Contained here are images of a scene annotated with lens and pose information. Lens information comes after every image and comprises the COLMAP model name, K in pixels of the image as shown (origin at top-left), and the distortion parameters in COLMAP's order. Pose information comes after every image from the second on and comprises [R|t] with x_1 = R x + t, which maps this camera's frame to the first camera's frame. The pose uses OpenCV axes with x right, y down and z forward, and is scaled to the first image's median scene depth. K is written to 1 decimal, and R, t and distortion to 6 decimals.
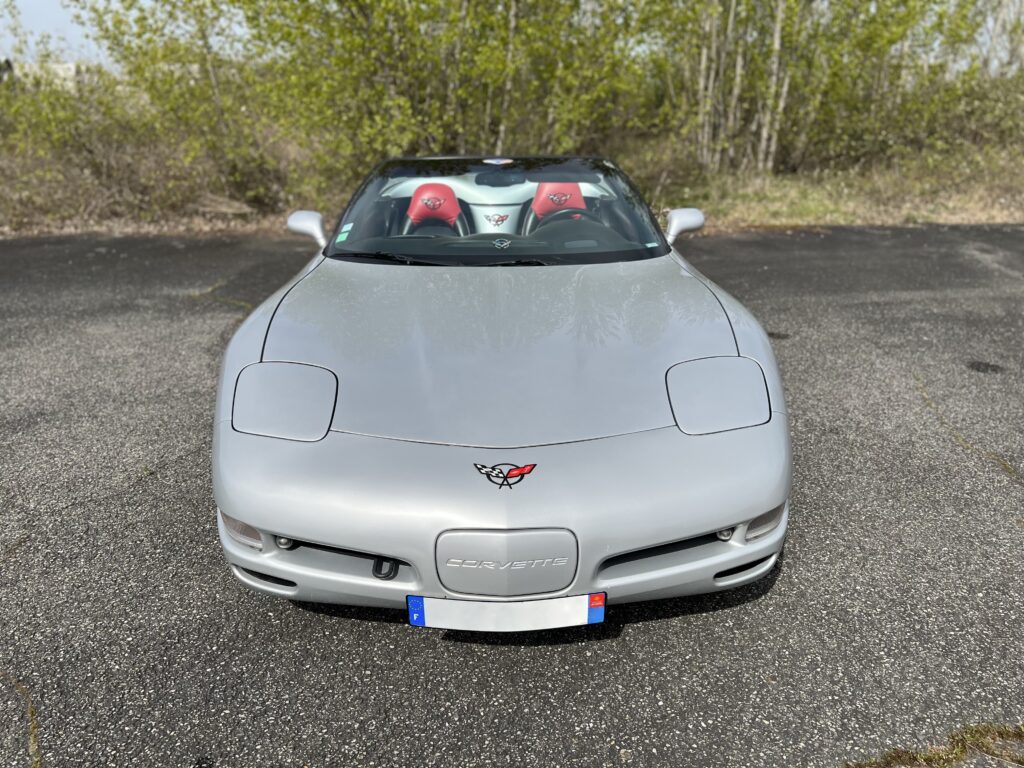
lens RADIAL K [[775.7, 0, 516.0], [0, 775.7, 391.1], [0, 0, 1]] dist [0.036788, -0.043232]
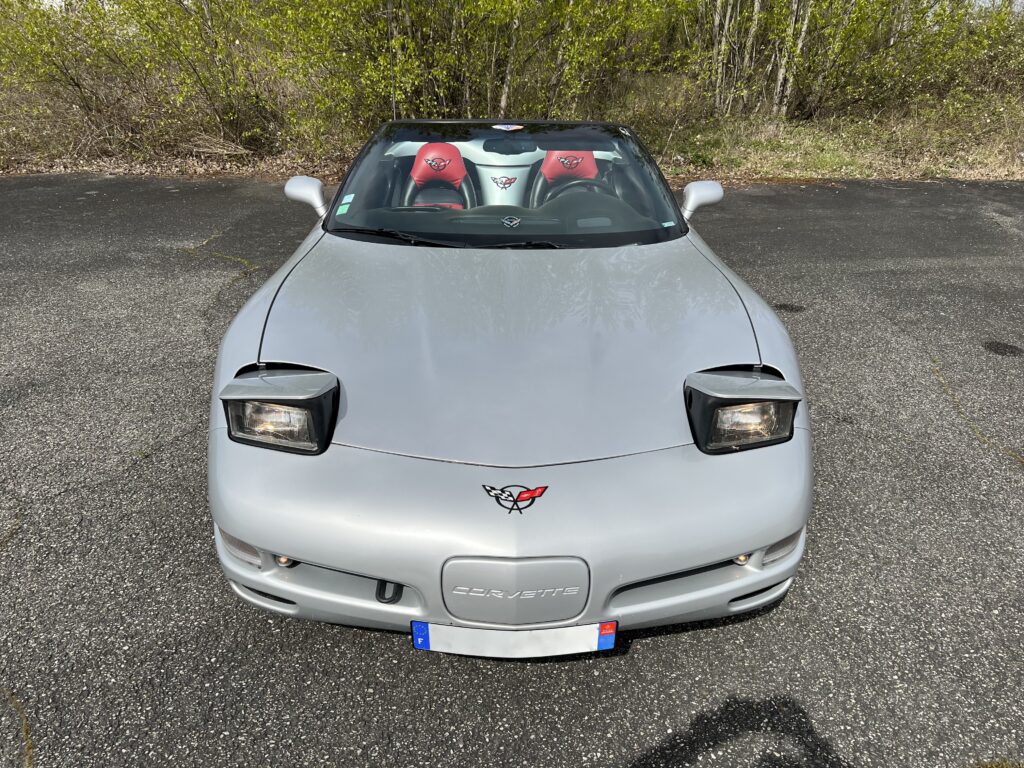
lens RADIAL K [[775.7, 0, 519.5], [0, 775.7, 391.0], [0, 0, 1]] dist [0.036788, -0.043232]
pose [[0.999826, 0.017702, 0.005929, -0.007121], [-0.018128, 0.996479, 0.081854, -0.043776], [-0.004459, -0.081947, 0.996627, 0.025176]]
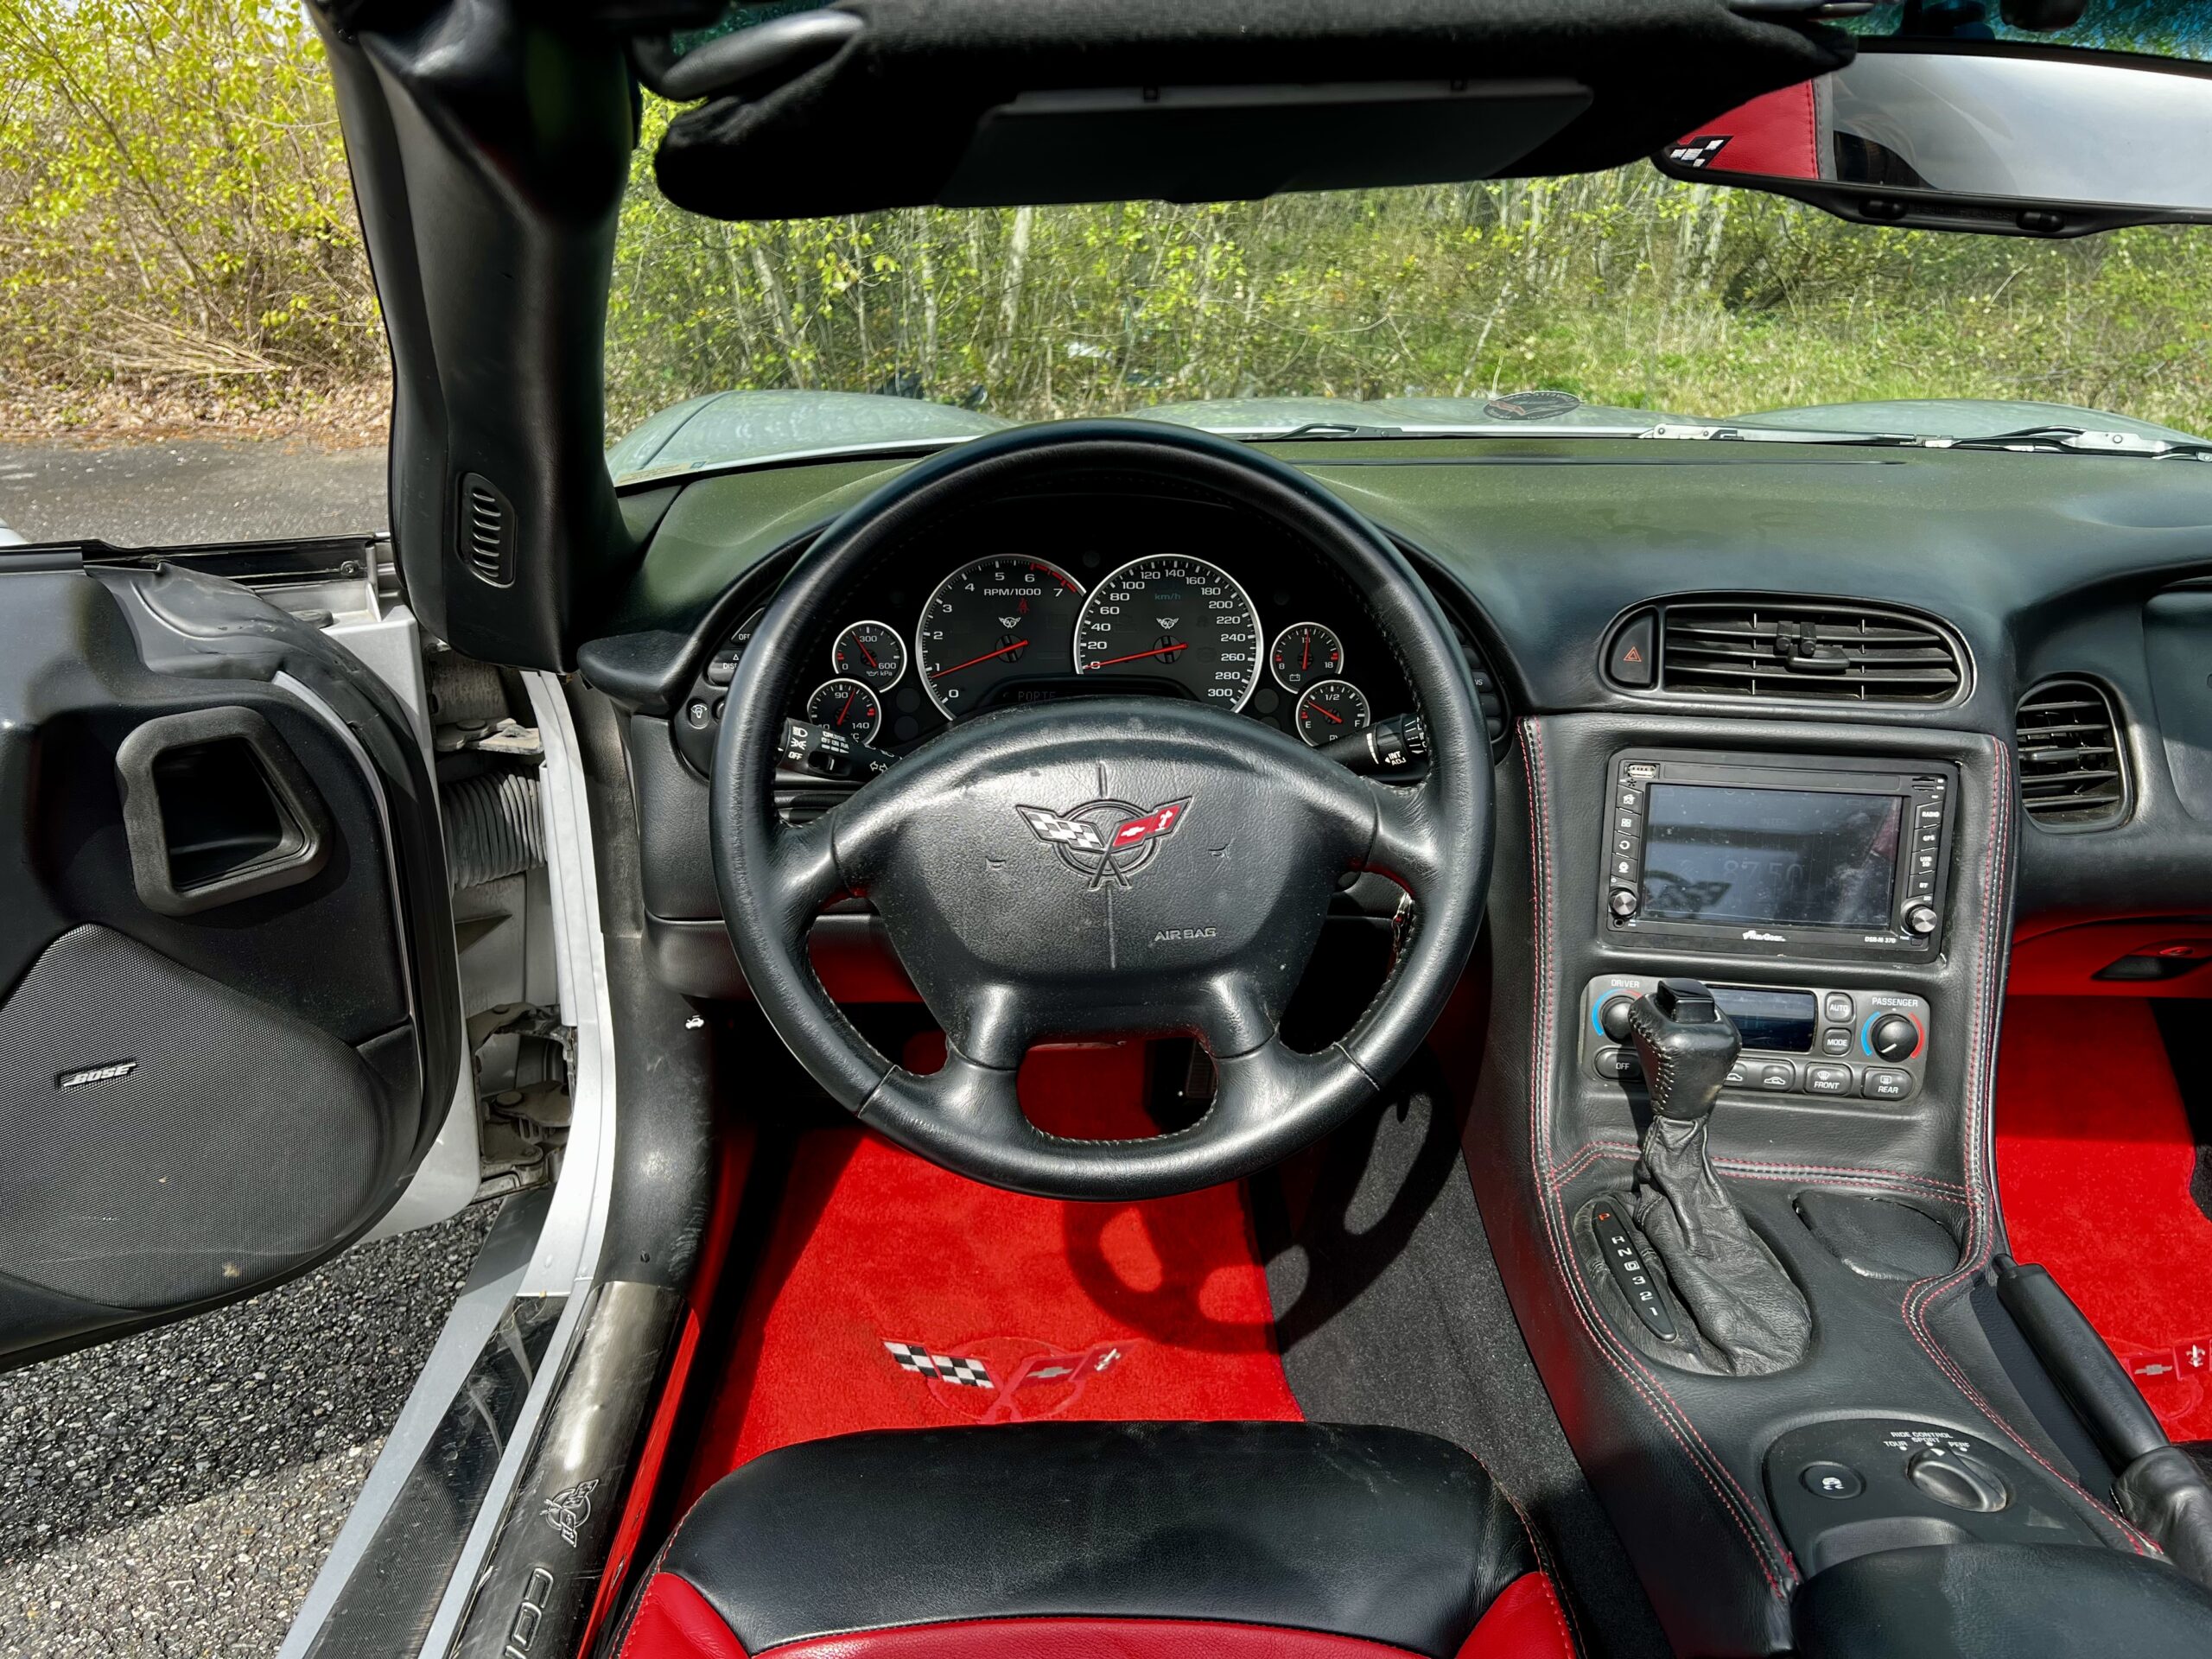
lens RADIAL K [[1675.5, 0, 1091.4], [0, 1675.5, 851.1], [0, 0, 1]] dist [0.036788, -0.043232]
pose [[0.998408, 0.003128, 0.056318, -0.068869], [-0.004716, 0.999595, 0.028081, -0.097883], [-0.056208, -0.028302, 0.998018, 0.517217]]
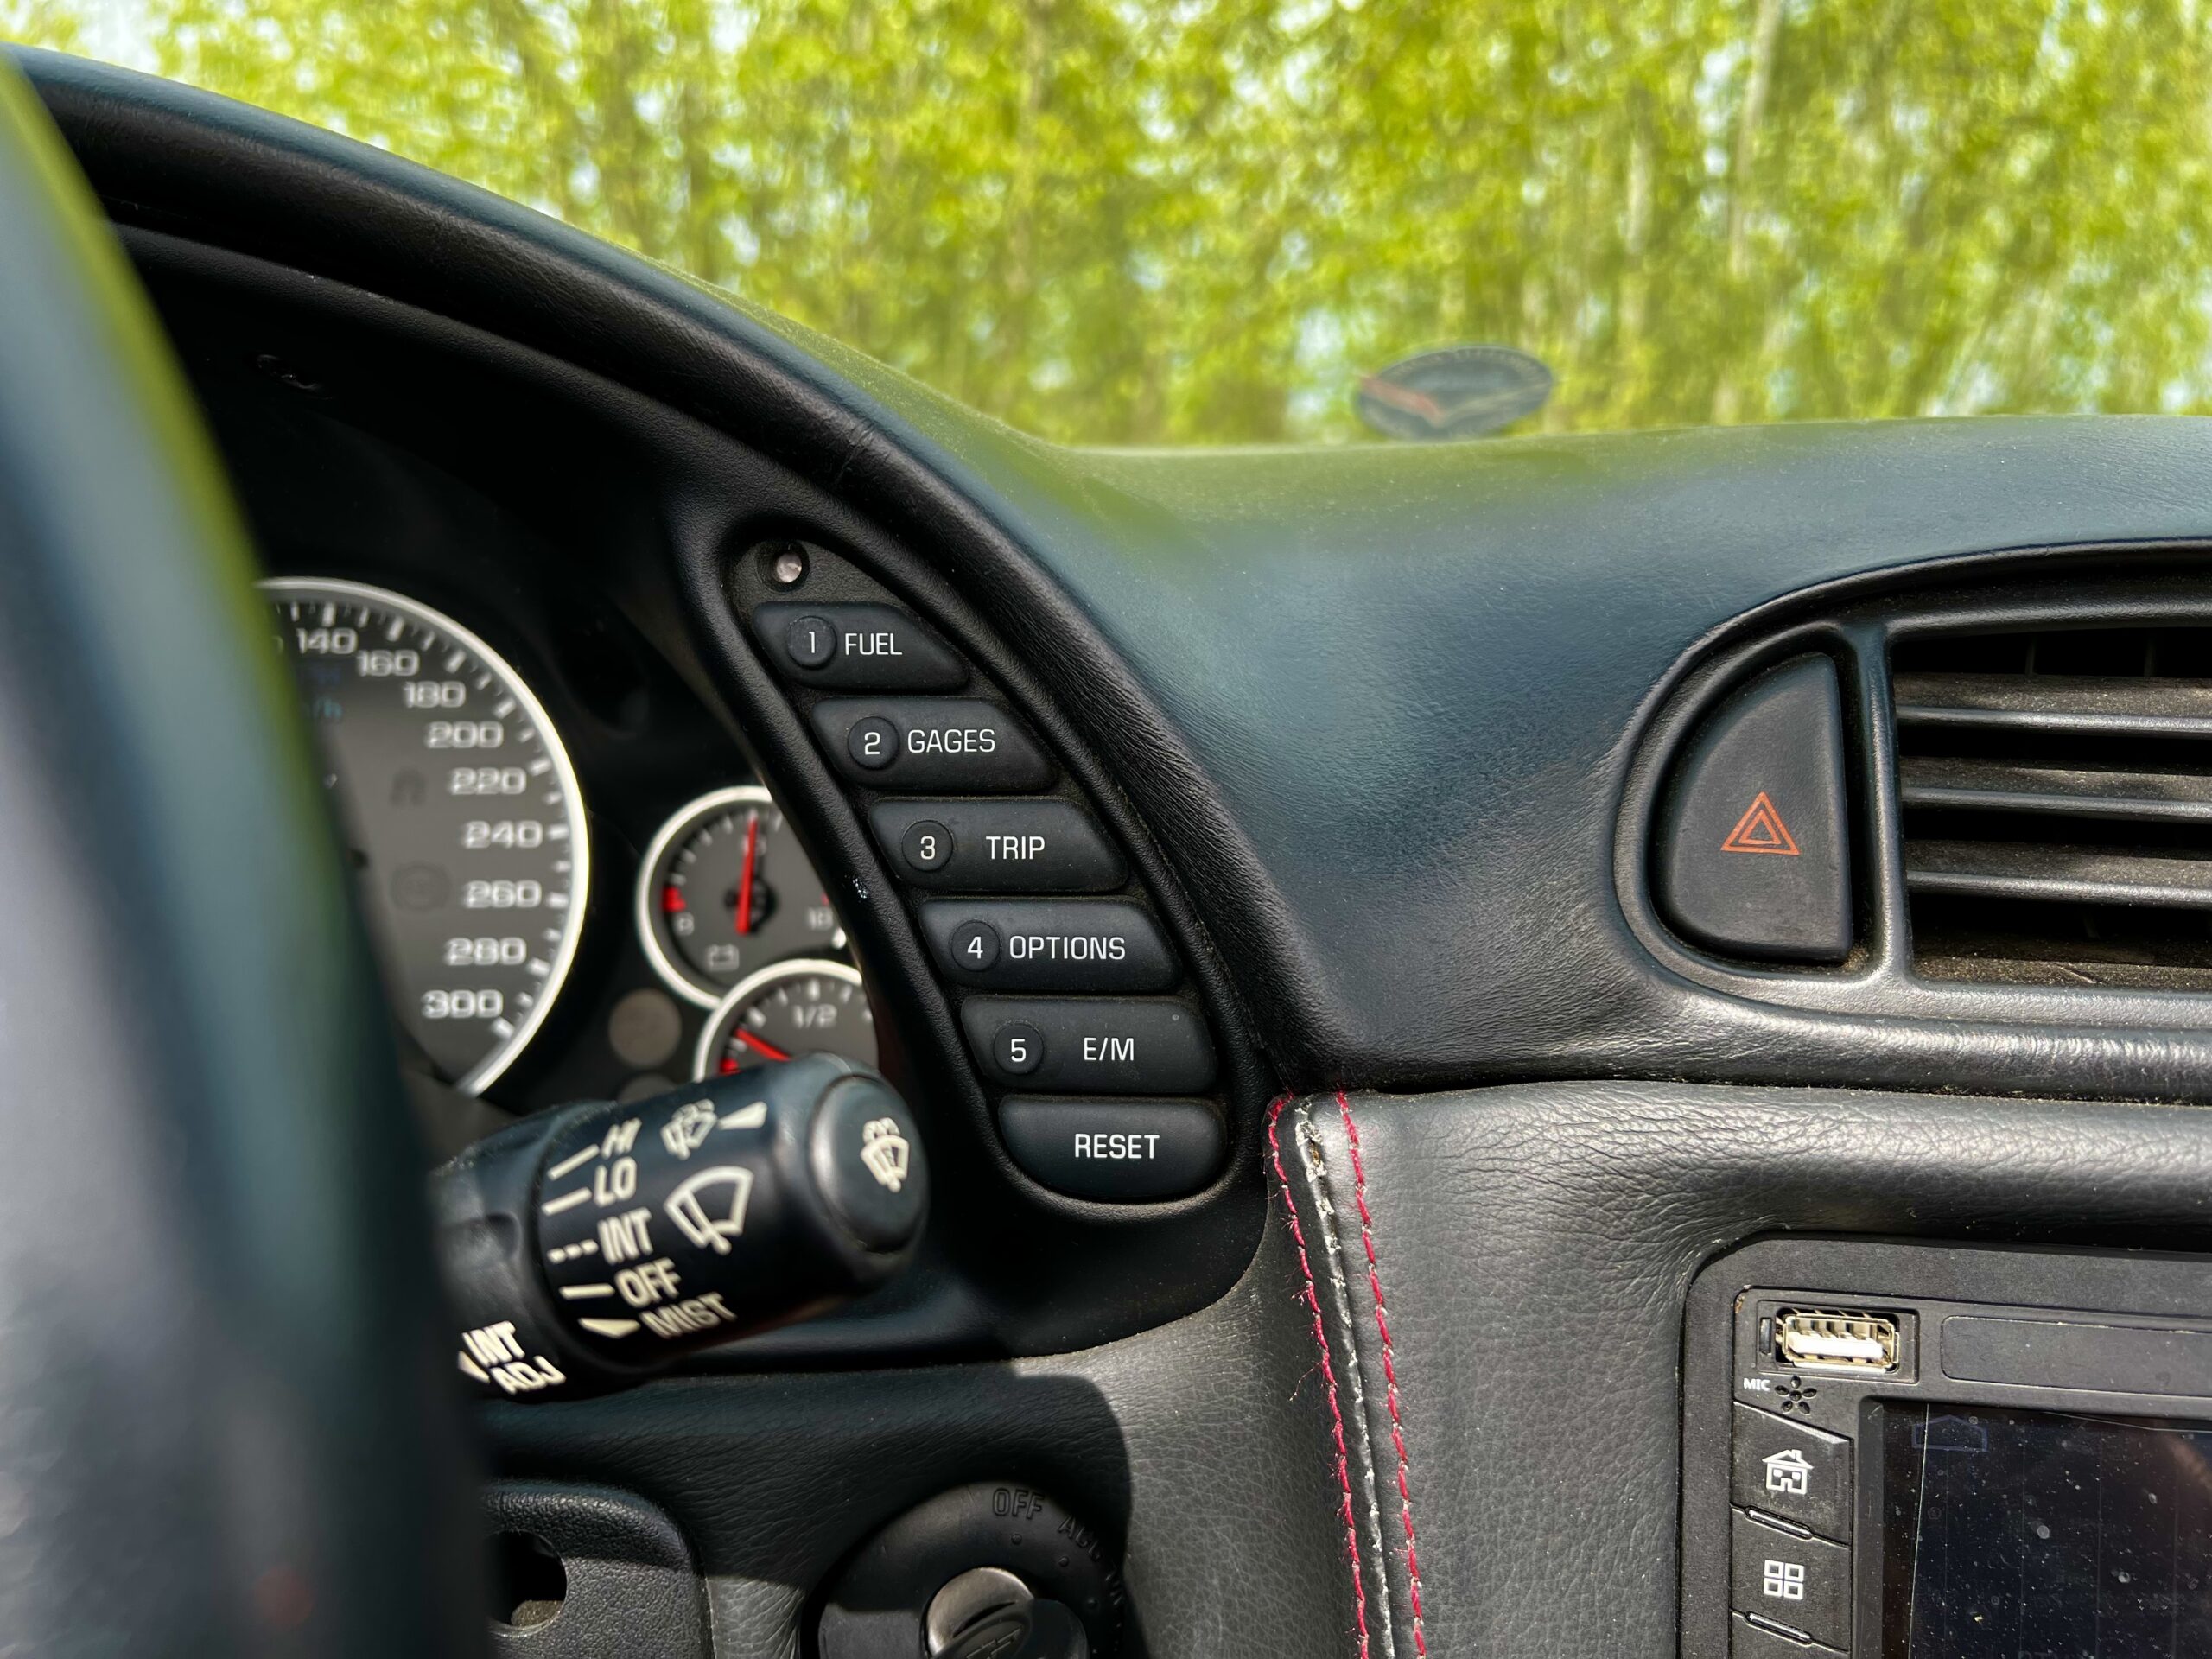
lens RADIAL K [[1746.2, 0, 1112.4], [0, 1746.2, 851.6], [0, 0, 1]] dist [0.028153, -0.010079]
pose [[0.998487, 0.006433, 0.054608, -0.009821], [0.002185, 0.987707, -0.156301, -0.108398], [-0.054942, 0.156184, 0.986199, 0.678145]]
